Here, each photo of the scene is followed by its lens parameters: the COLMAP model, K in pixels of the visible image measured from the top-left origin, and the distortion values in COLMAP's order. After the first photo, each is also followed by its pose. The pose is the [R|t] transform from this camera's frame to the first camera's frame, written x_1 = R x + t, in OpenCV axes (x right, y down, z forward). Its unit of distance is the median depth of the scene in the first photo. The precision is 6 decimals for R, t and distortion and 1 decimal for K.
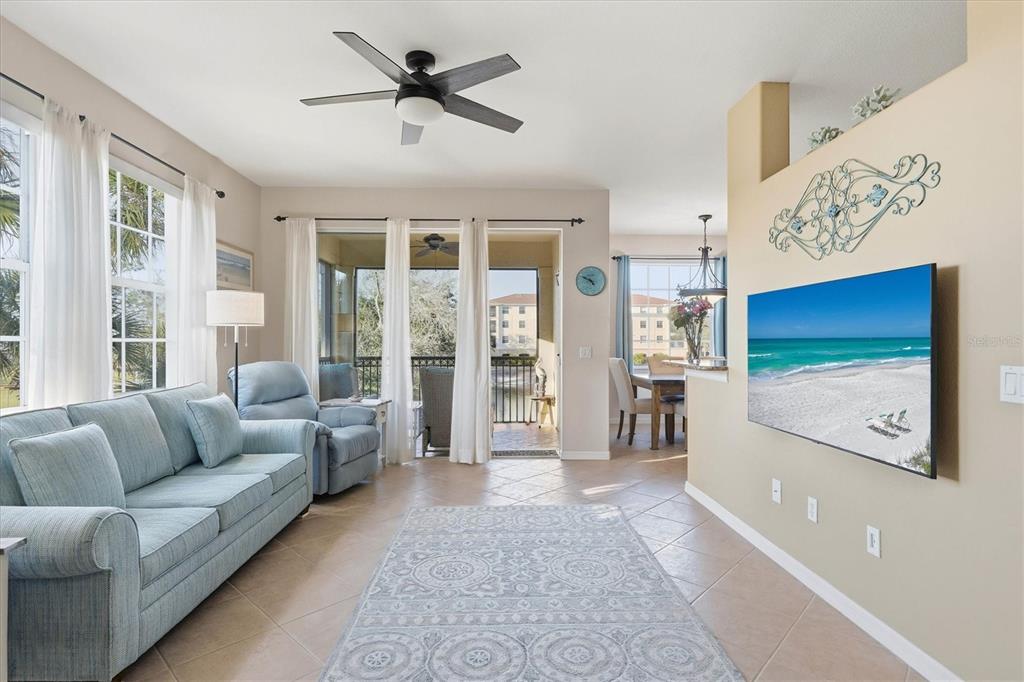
lens RADIAL K [[516.2, 0, 512.0], [0, 516.2, 341.0], [0, 0, 1]] dist [-0.002743, -0.001508]
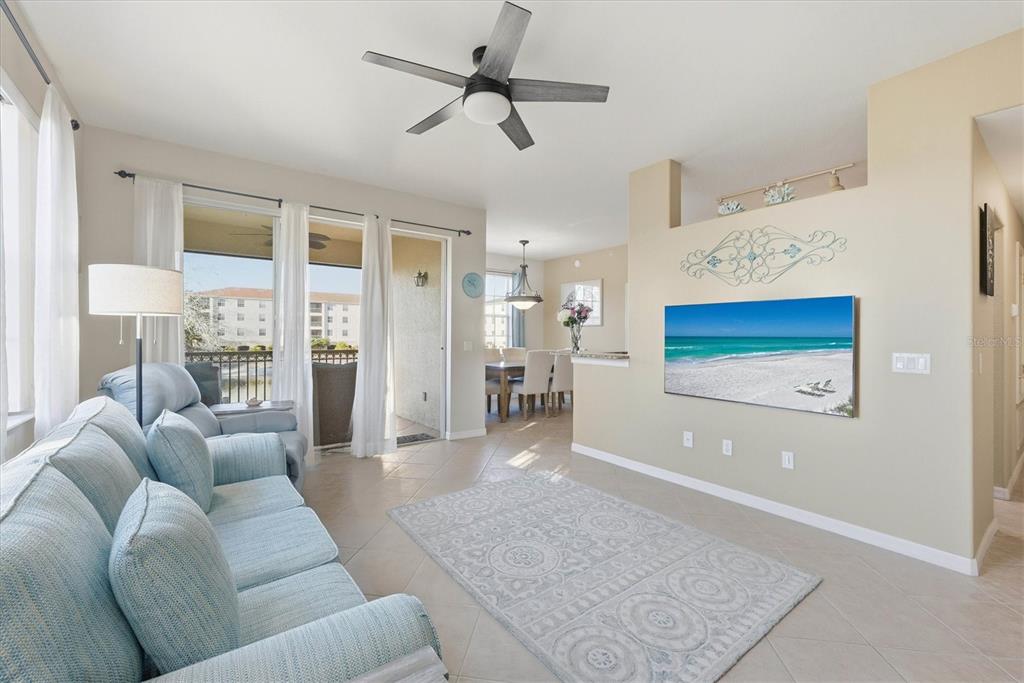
lens RADIAL K [[422.7, 0, 510.2], [0, 422.7, 336.0], [0, 0, 1]] dist [-0.000361, 0.000082]
pose [[0.823528, 0.002480, 0.567270, -0.660586], [-0.005130, 0.999982, 0.003076, -0.007559], [-0.567252, -0.005443, 0.823526, 0.324403]]
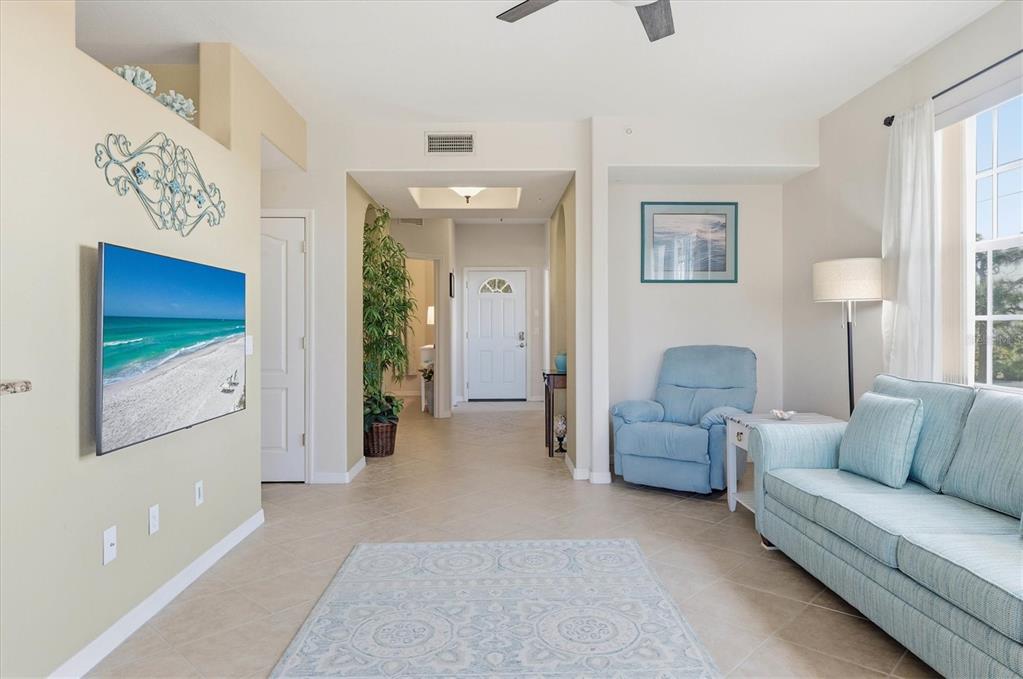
lens RADIAL K [[647.7, 0, 510.5], [0, 647.7, 318.2], [0, 0, 1]] dist [-0.000643, -0.000326]
pose [[-0.999929, 0.001691, 0.011756, -0.018446], [0.001533, 0.999909, -0.013402, 0.010688], [-0.011777, -0.013383, -0.999841, 2.036377]]
